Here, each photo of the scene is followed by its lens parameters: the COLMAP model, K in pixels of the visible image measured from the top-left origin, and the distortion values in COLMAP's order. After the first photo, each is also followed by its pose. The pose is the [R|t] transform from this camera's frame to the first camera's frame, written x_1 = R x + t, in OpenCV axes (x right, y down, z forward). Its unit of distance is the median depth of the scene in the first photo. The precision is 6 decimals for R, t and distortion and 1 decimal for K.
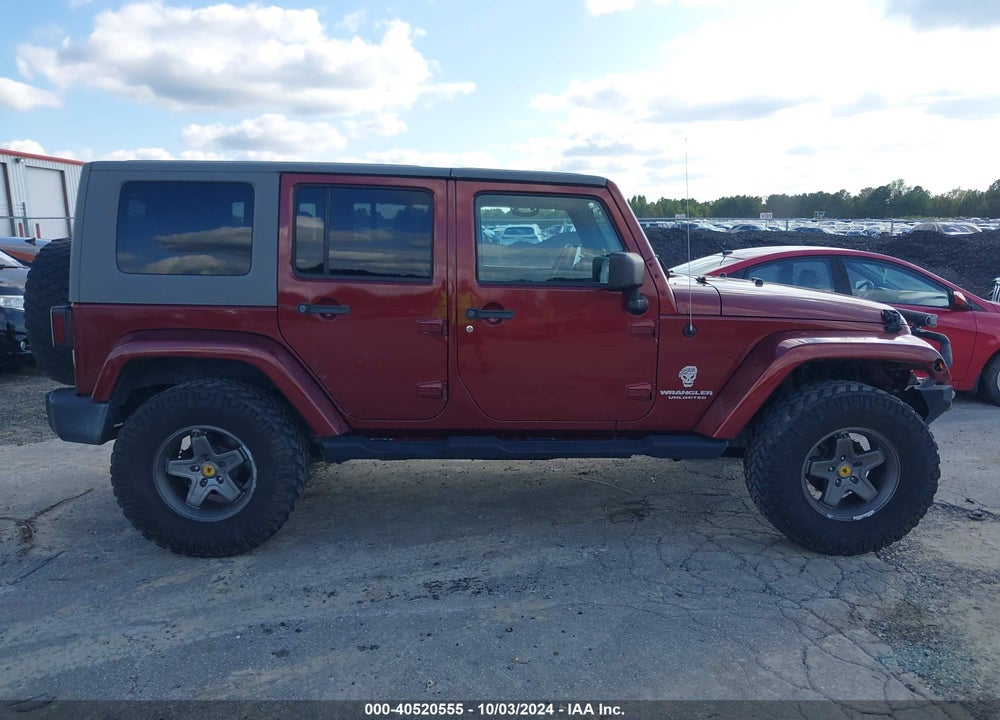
lens RADIAL K [[774.4, 0, 539.4], [0, 774.4, 360.2], [0, 0, 1]] dist [0.001139, -0.000374]
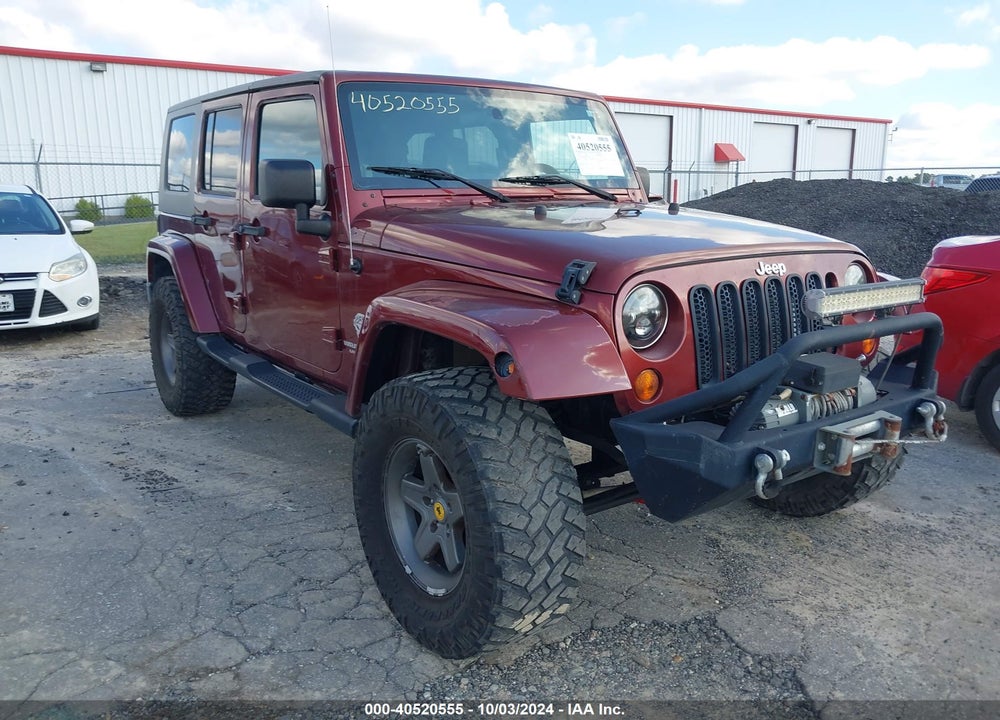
lens RADIAL K [[810.8, 0, 516.2], [0, 810.8, 358.4], [0, 0, 1]] dist [-0.001875, -0.001441]
pose [[0.557410, 0.167239, -0.813219, 0.937249], [-0.135780, 0.984677, 0.109431, -0.057493], [0.819059, 0.049421, 0.571577, 0.672501]]
